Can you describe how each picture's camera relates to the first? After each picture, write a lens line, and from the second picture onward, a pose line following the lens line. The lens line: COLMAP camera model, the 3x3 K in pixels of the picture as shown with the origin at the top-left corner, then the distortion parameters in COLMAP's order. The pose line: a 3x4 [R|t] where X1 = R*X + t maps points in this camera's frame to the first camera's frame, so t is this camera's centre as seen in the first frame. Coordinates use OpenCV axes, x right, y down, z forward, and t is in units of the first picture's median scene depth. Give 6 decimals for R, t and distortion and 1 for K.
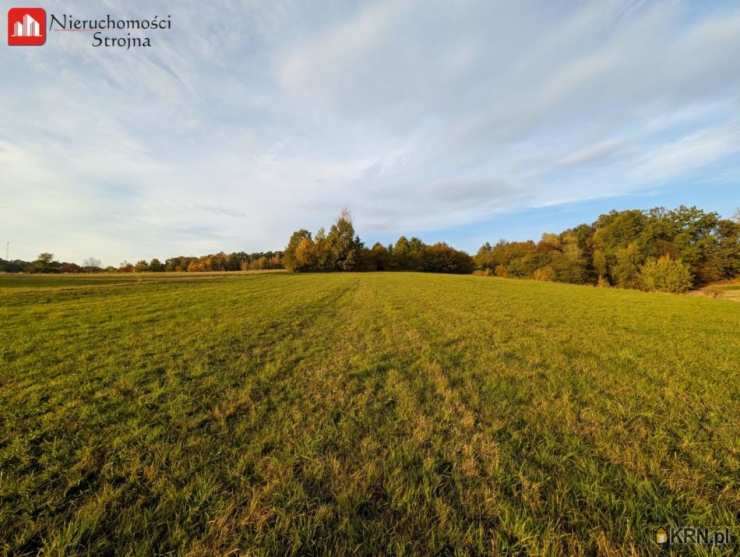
lens RADIAL K [[277.4, 0, 371.4], [0, 277.4, 284.0], [0, 0, 1]] dist [-0.000081, -0.000035]
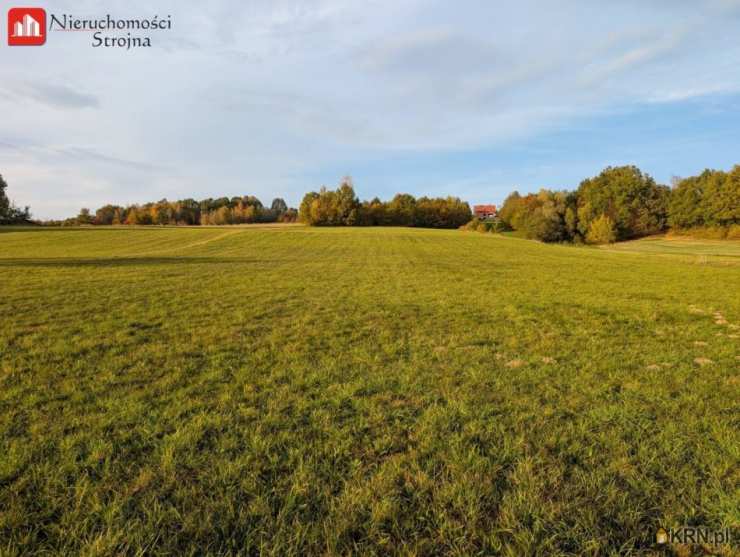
lens RADIAL K [[549.8, 0, 370.0], [0, 549.8, 278.5], [0, 0, 1]] dist [0.049861, -0.057380]
pose [[0.999959, 0.006543, -0.006220, 0.020253], [-0.006257, 0.998972, 0.044896, 0.066531], [0.006508, -0.044855, 0.998972, -1.258157]]
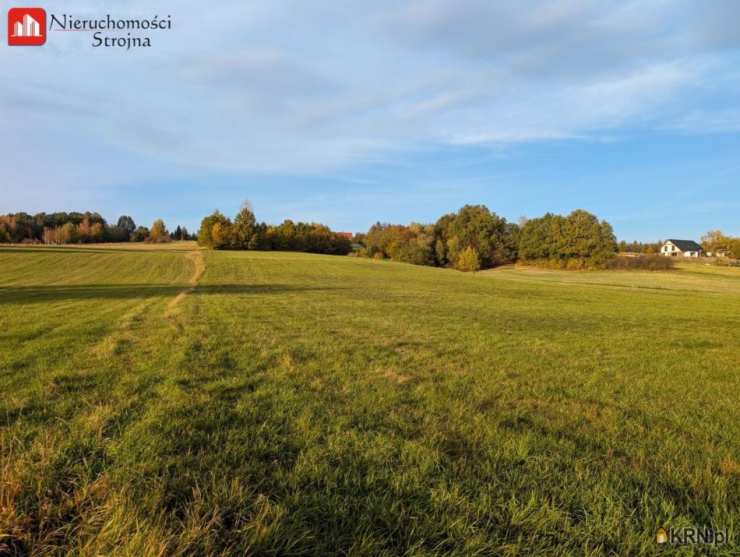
lens RADIAL K [[549.8, 0, 370.0], [0, 549.8, 278.5], [0, 0, 1]] dist [0.049861, -0.057380]
pose [[0.952230, 0.016329, 0.304946, -0.279317], [-0.017449, 0.999847, 0.000949, 0.061539], [-0.304884, -0.006225, 0.952369, -1.348971]]
